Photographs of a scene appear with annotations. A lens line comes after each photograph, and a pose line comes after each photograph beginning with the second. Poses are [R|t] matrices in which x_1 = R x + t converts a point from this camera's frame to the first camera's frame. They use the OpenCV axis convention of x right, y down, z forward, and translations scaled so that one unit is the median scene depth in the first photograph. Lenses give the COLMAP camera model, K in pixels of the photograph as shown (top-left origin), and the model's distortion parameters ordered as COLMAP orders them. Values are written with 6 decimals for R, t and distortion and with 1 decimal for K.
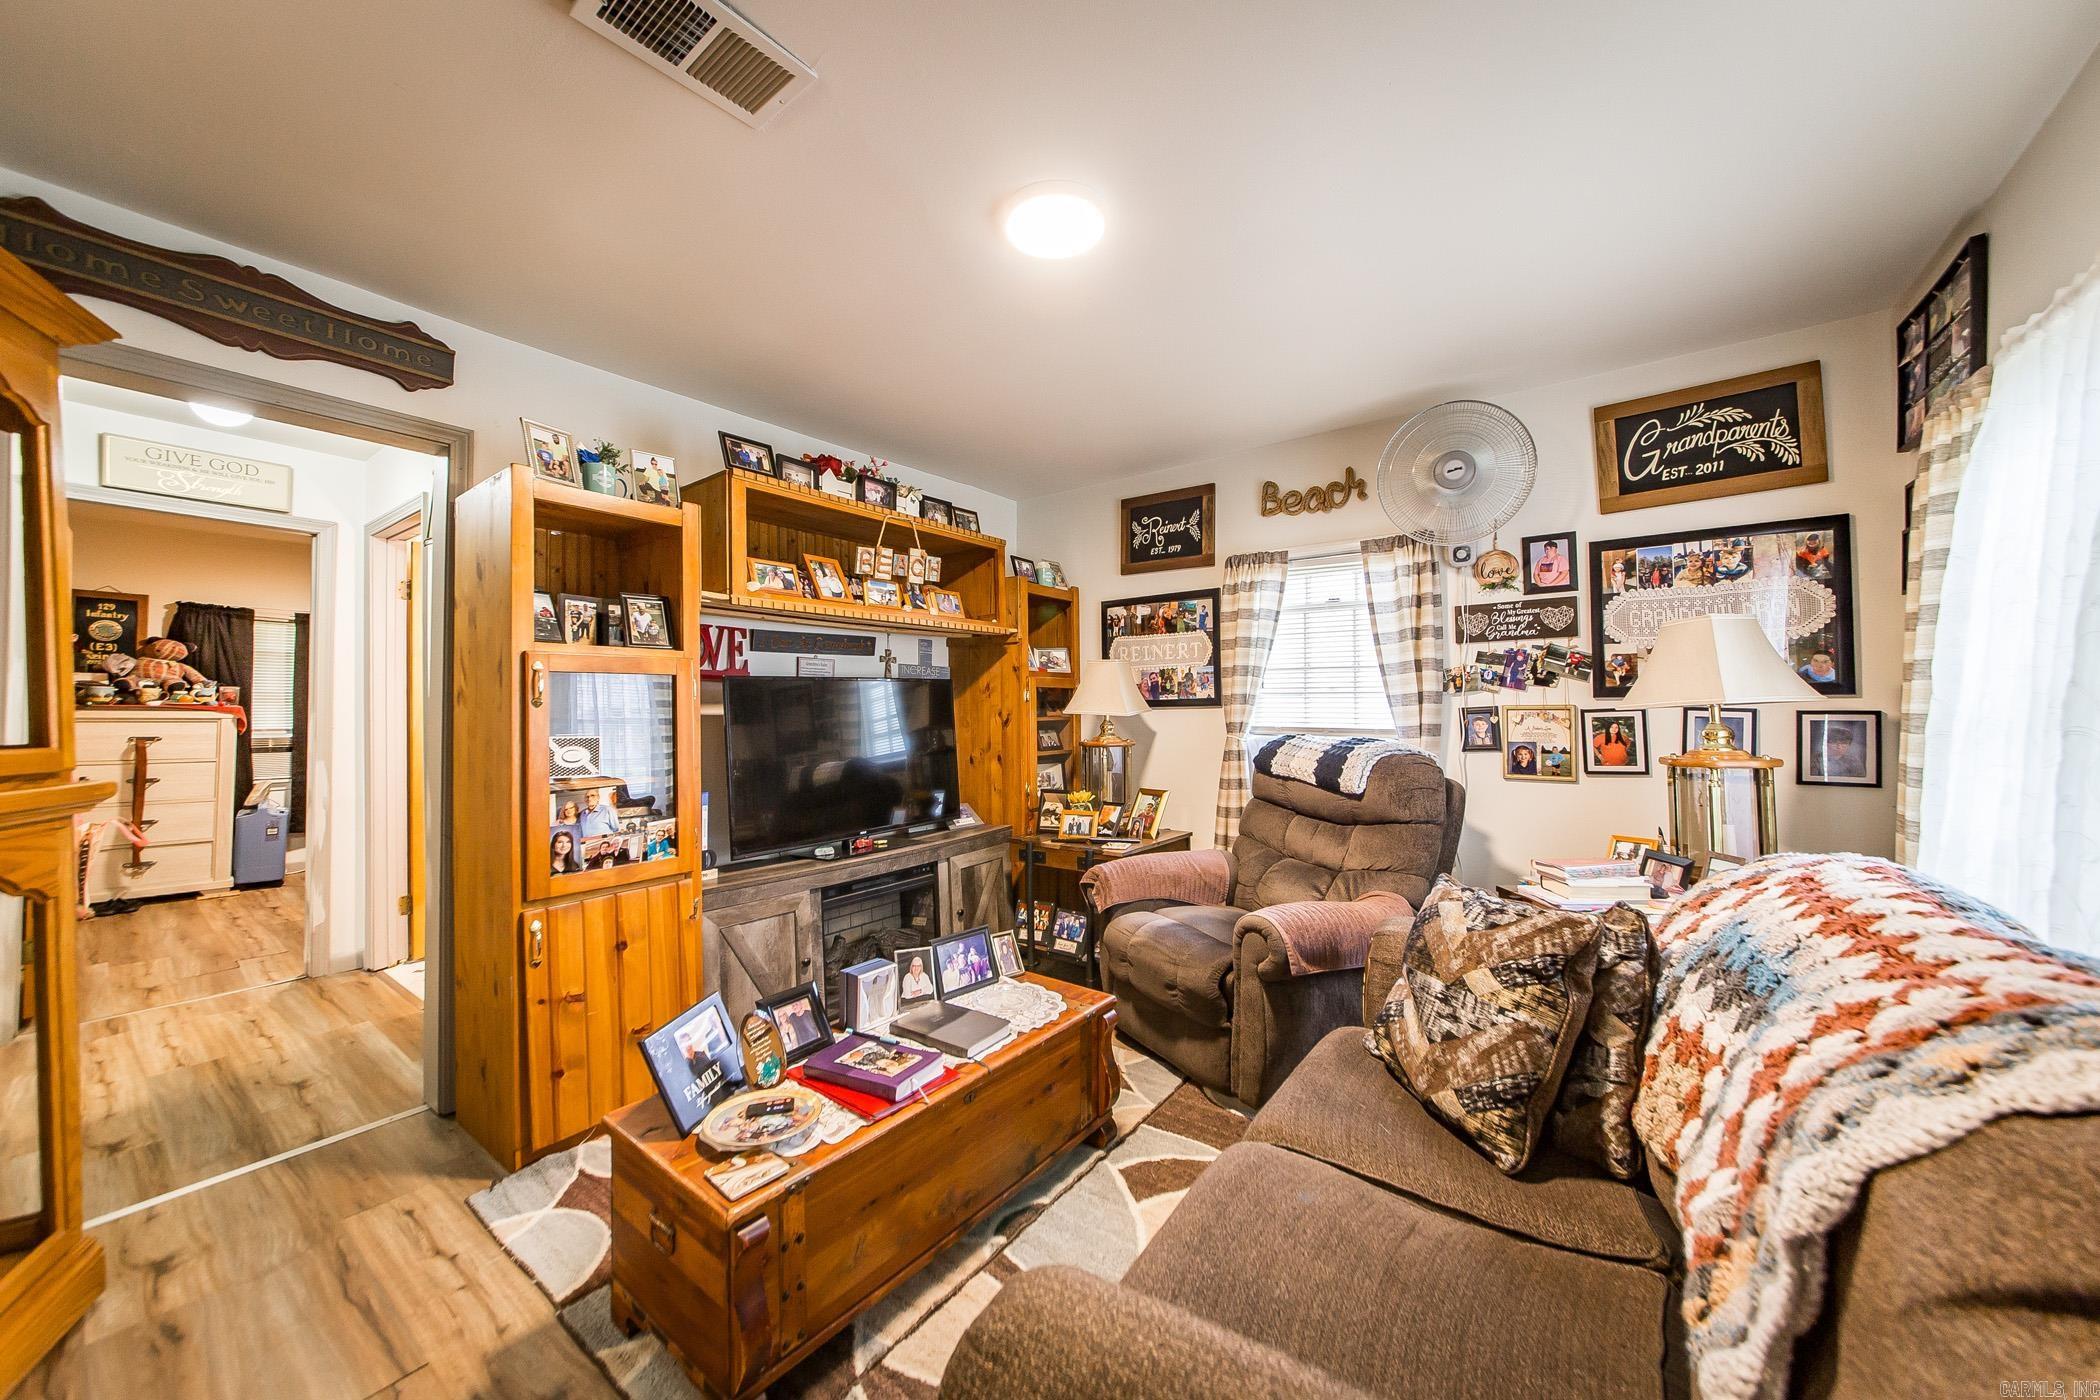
lens RADIAL K [[743.3, 0, 1050.0], [0, 743.3, 700.0], [0, 0, 1]] dist [-0.002234, 0.000555]
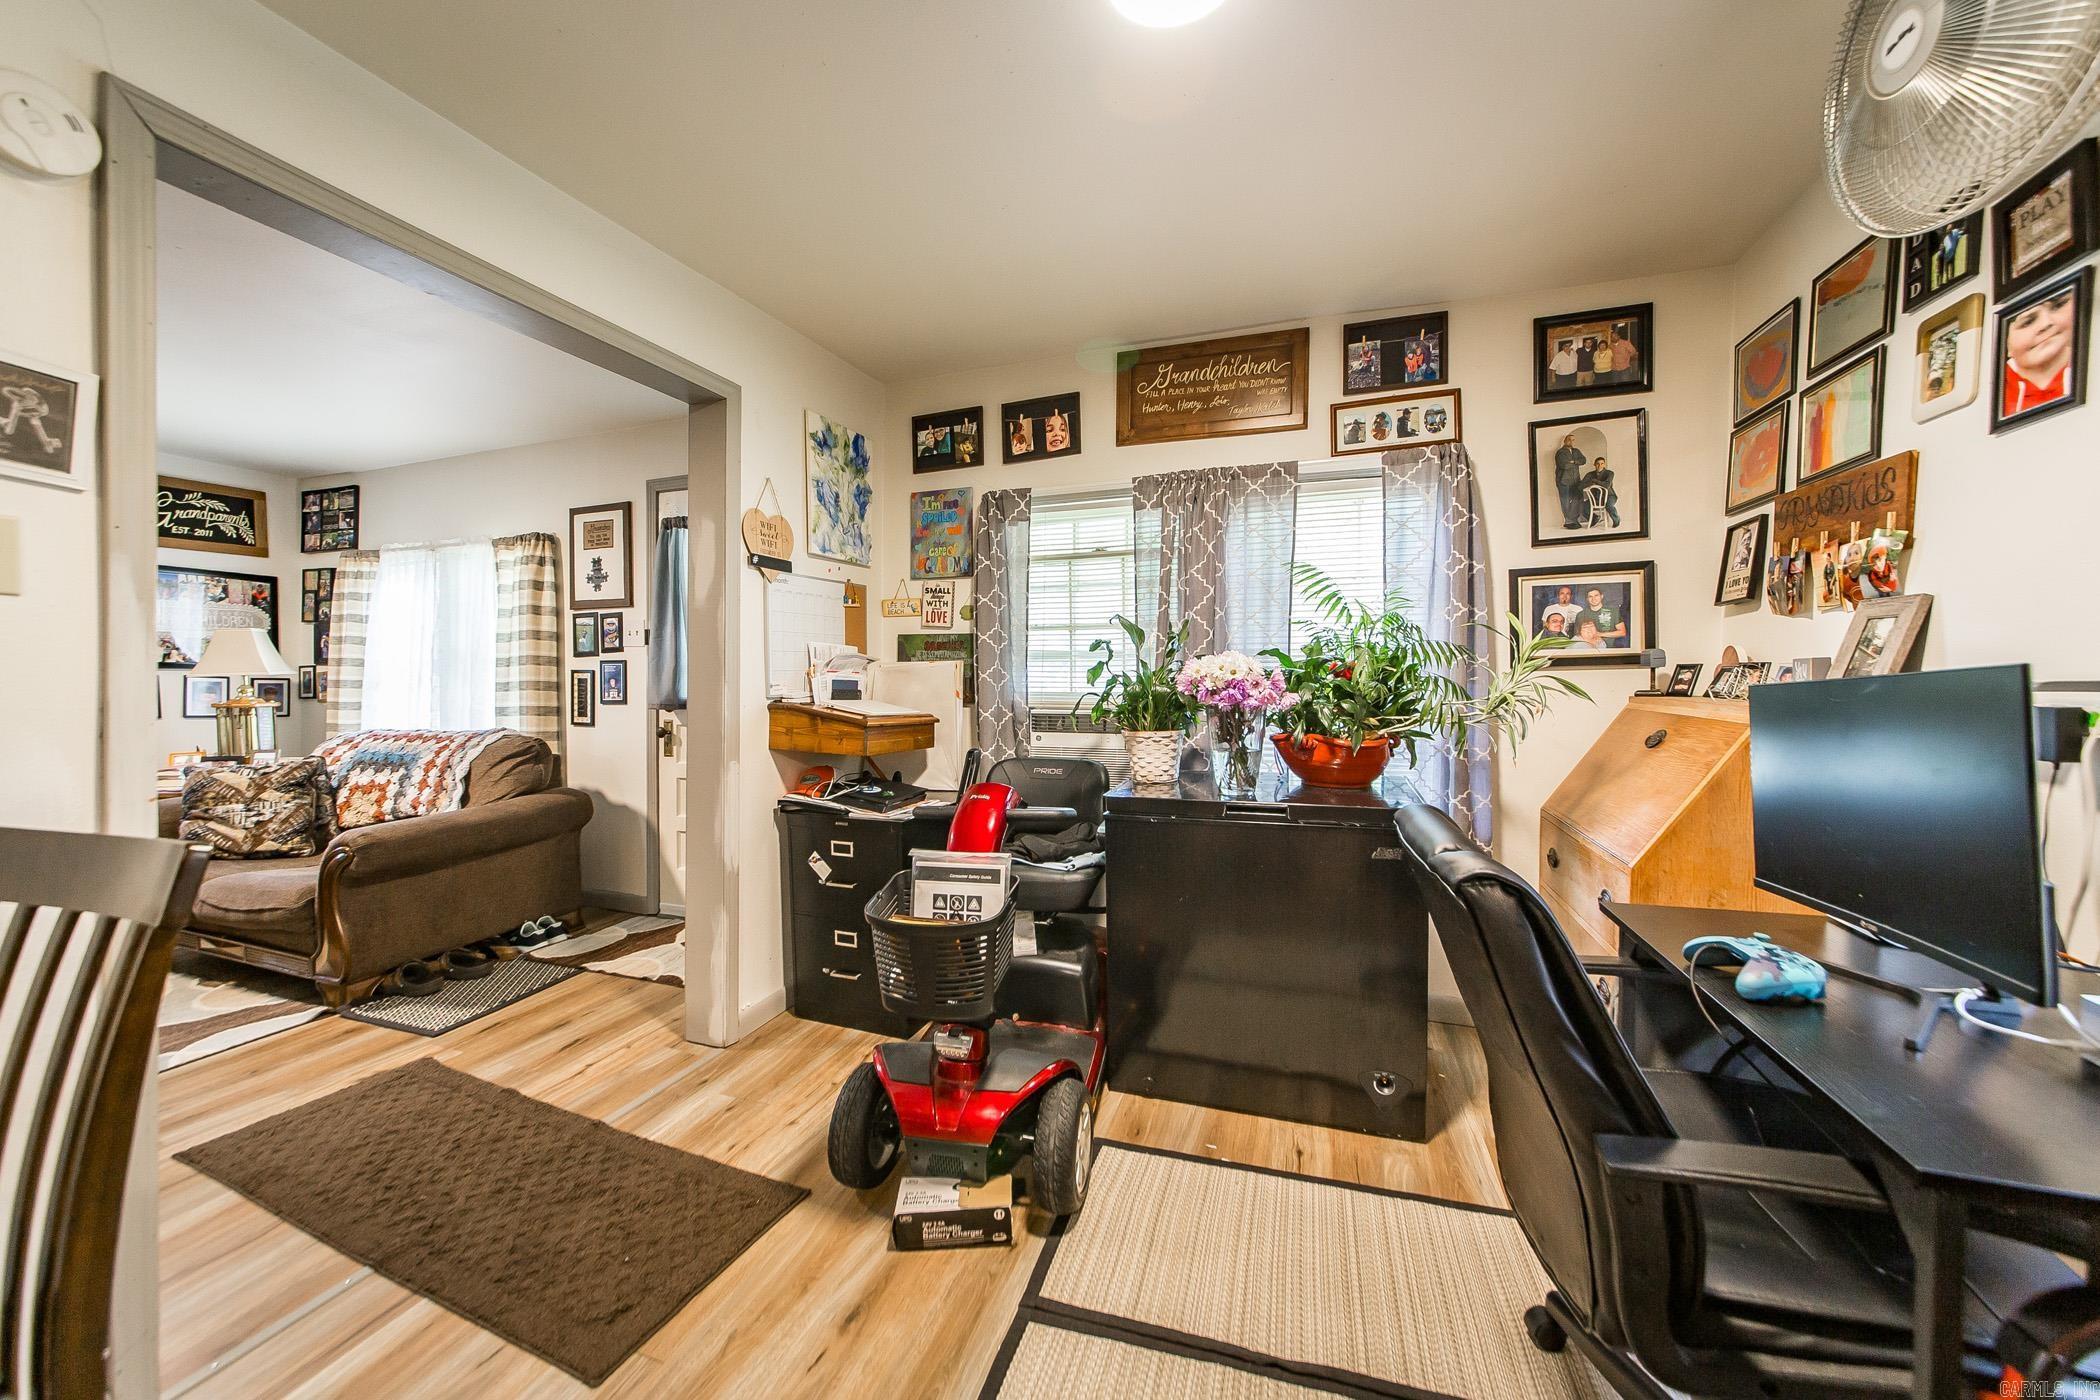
lens RADIAL K [[749.7, 0, 1050.6], [0, 749.7, 711.3], [0, 0, 1]] dist [-0.016708, 0.000317]
pose [[-0.285214, -0.036860, 0.957755, -1.053444], [-0.023705, 0.999226, 0.031397, -0.006026], [-0.958171, -0.013749, -0.285867, -0.307312]]
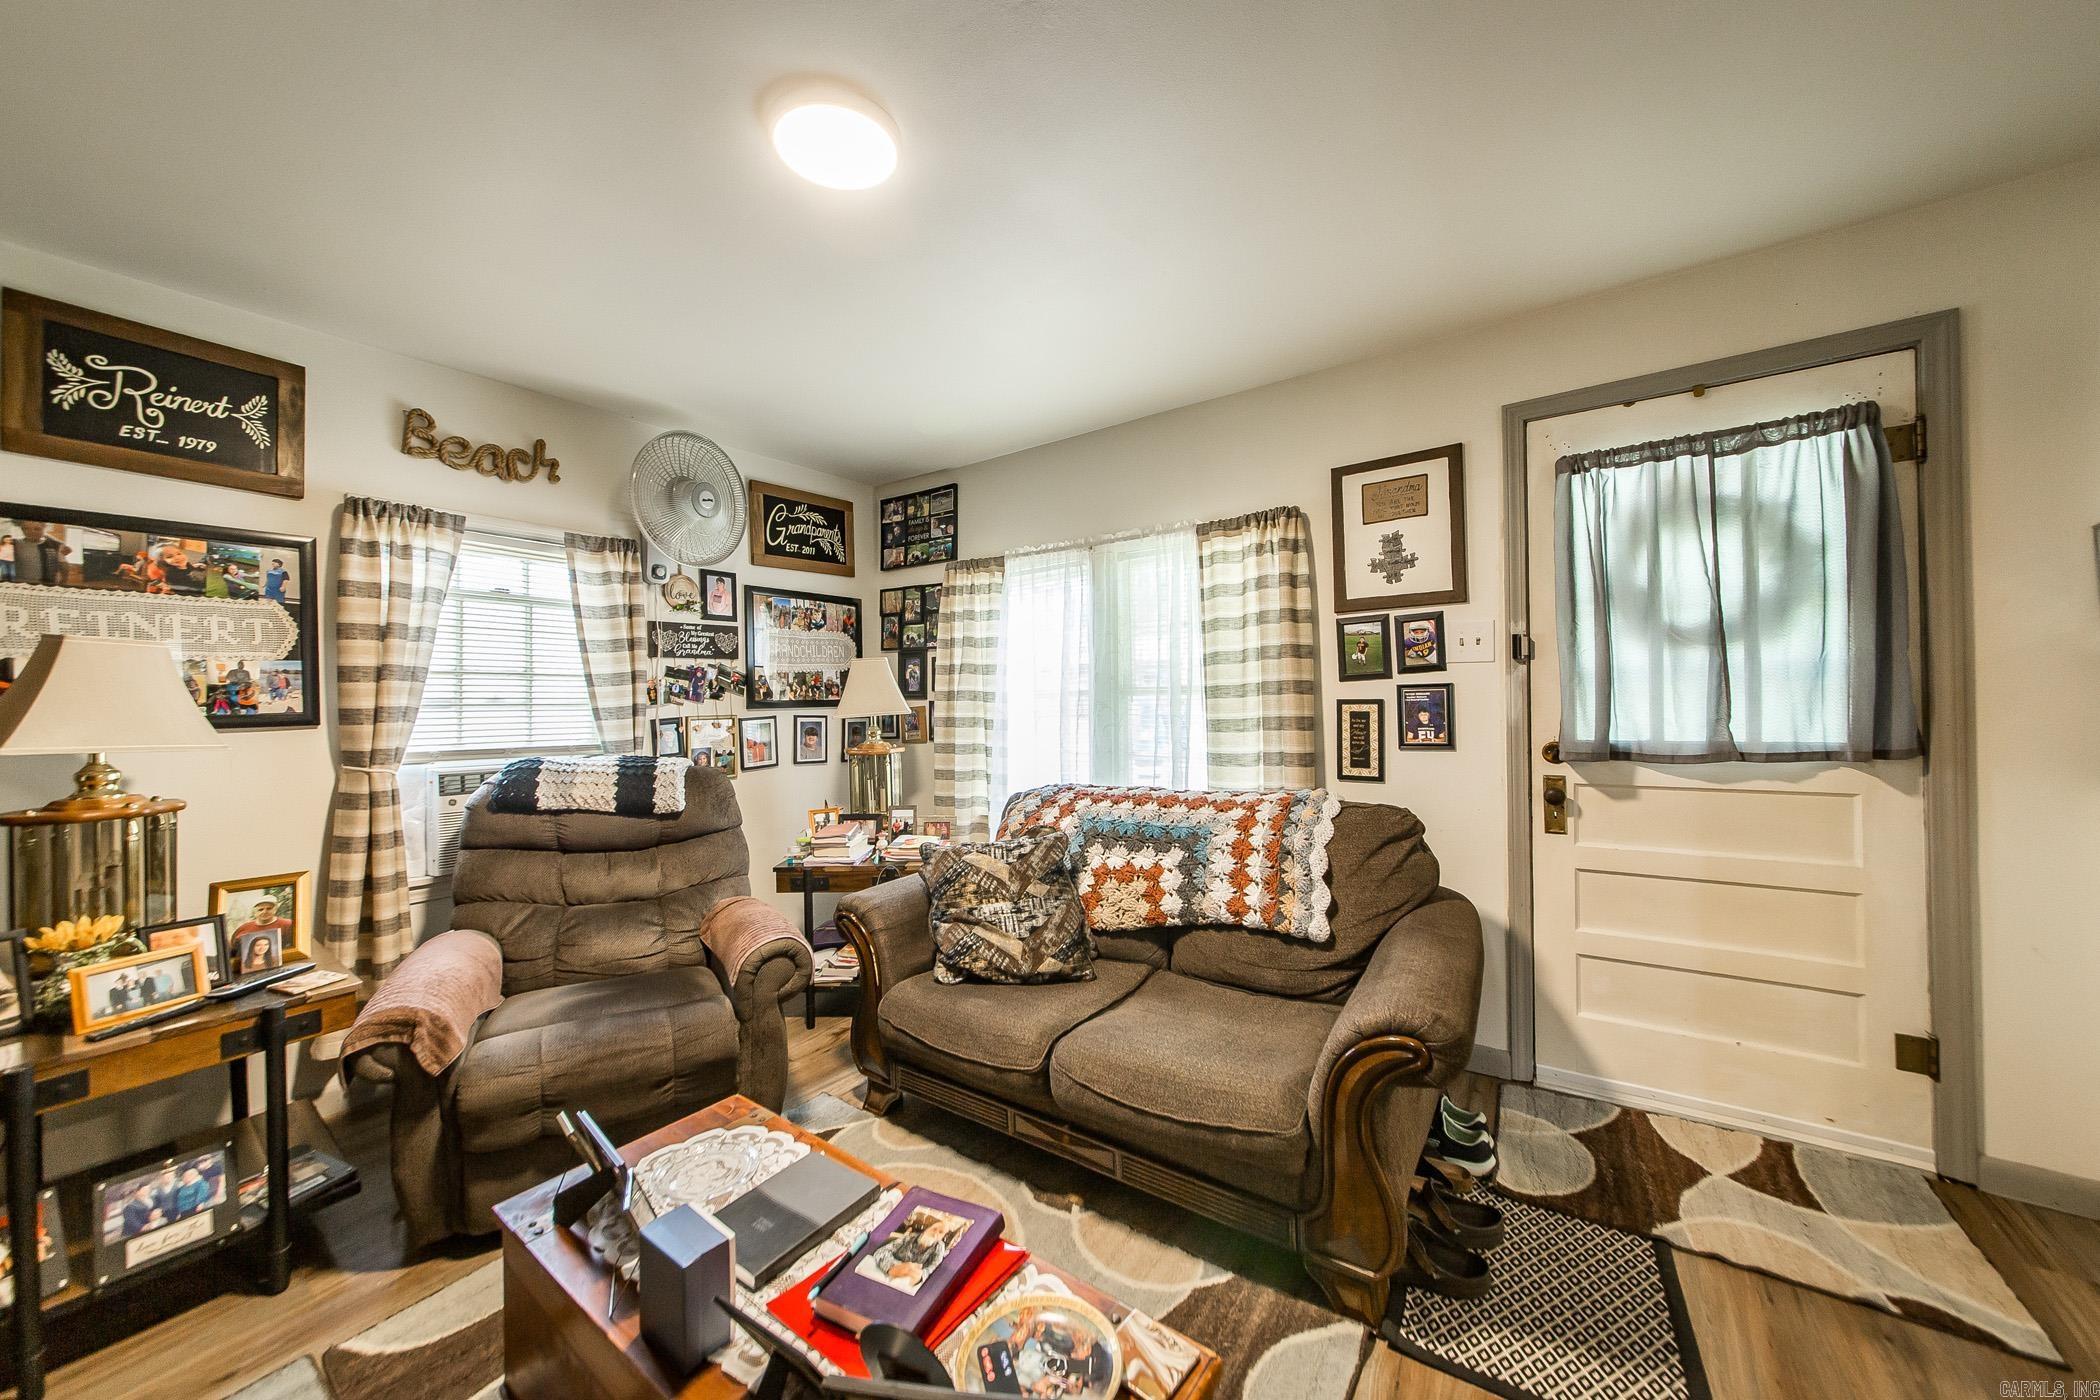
lens RADIAL K [[743.3, 0, 1050.0], [0, 743.3, 700.0], [0, 0, 1]] dist [-0.002234, 0.000555]
pose [[-0.013963, 0.000220, 0.999902, -0.481723], [-0.000404, 1.000000, -0.000225, -0.016393], [-0.999902, -0.000407, -0.013963, 0.455795]]
